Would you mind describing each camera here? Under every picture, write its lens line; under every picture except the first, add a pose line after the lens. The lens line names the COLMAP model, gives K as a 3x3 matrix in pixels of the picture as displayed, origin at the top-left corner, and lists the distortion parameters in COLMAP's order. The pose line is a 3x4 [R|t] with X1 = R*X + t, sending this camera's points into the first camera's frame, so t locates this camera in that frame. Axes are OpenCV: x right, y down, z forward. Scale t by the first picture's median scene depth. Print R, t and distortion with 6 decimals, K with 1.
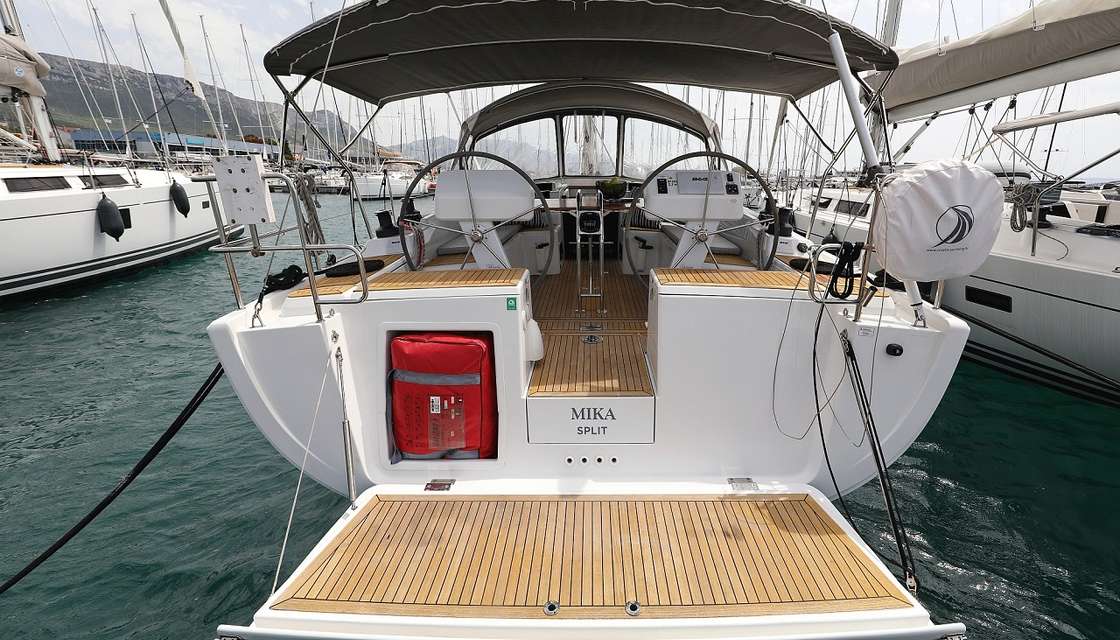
lens RADIAL K [[658.3, 0, 593.2], [0, 658.3, 432.9], [0, 0, 1]] dist [0.005247, 0.000163]
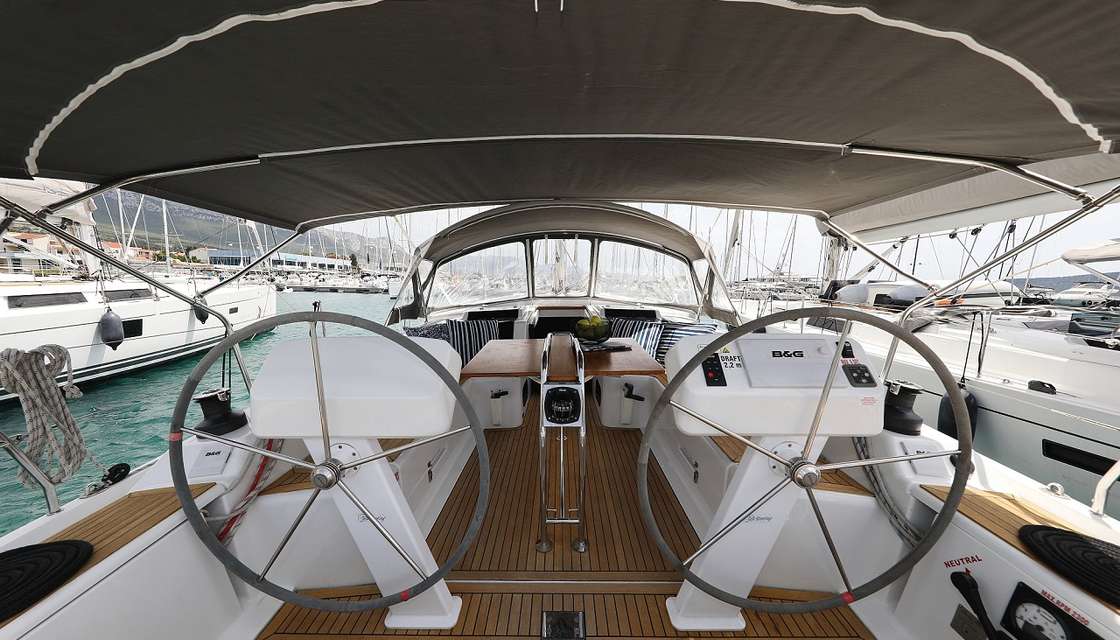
lens RADIAL K [[359.1, 0, 560.0], [0, 359.1, 320.0], [0, 0, 1]] dist [-0.000705, -0.000035]
pose [[0.999995, -0.000038, -0.003241, -0.004710], [-0.000714, 0.972803, -0.231632, -0.246857], [0.003162, 0.231633, 0.972798, 0.519944]]
